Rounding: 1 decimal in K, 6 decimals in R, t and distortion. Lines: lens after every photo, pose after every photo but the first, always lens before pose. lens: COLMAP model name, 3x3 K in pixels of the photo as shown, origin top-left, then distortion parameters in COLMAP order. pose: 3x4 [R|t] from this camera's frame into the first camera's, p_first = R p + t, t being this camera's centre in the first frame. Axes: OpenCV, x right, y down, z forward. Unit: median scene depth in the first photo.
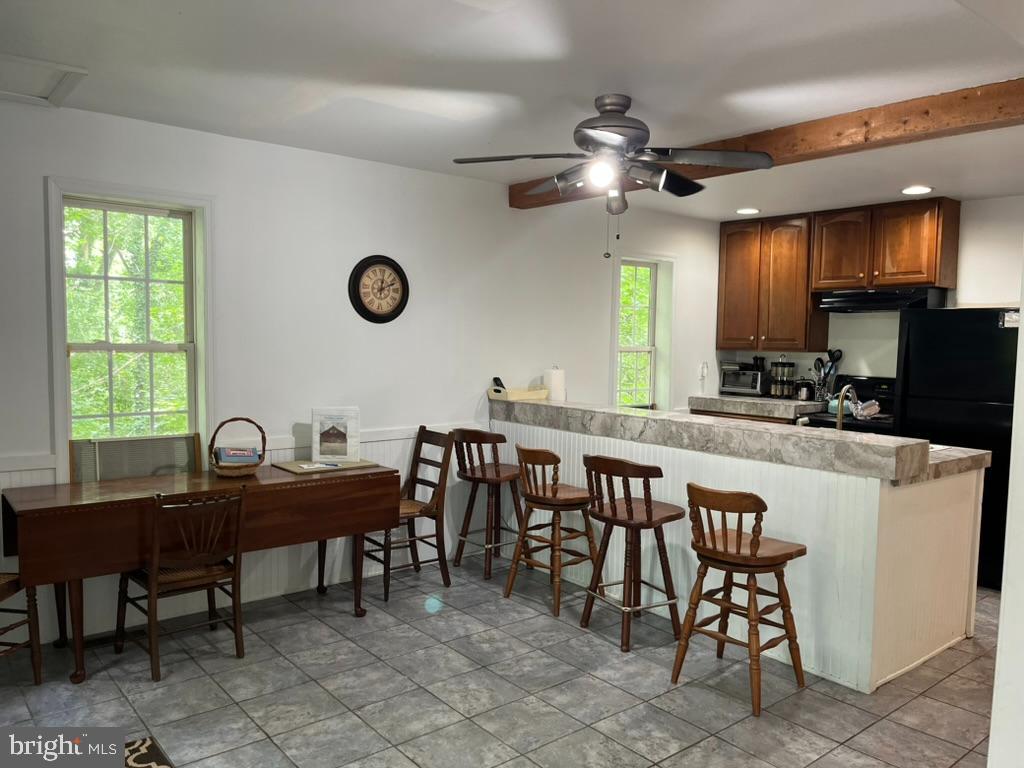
lens RADIAL K [[779.5, 0, 518.9], [0, 779.5, 385.9], [0, 0, 1]] dist [0.050963, -0.010945]
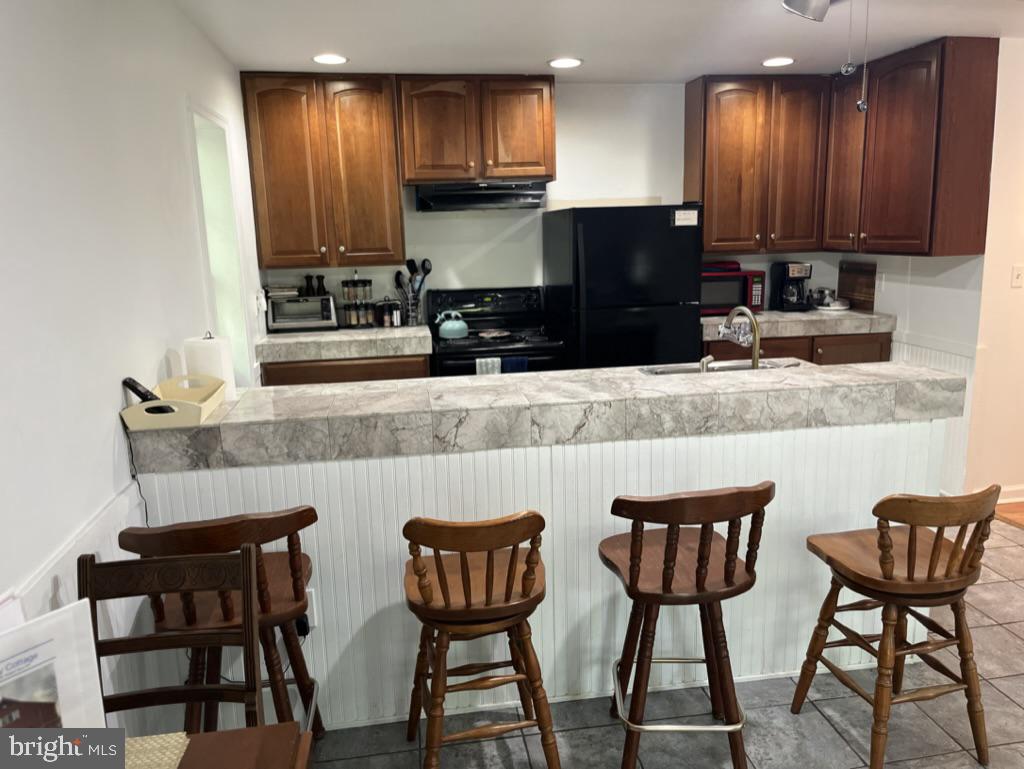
lens RADIAL K [[779.5, 0, 518.9], [0, 779.5, 386.4], [0, 0, 1]] dist [0.050963, -0.010945]
pose [[0.515973, -0.205252, 0.831651, -0.346161], [0.091670, 0.978524, 0.184627, -0.082834], [-0.851686, -0.019025, 0.523707, 0.716627]]
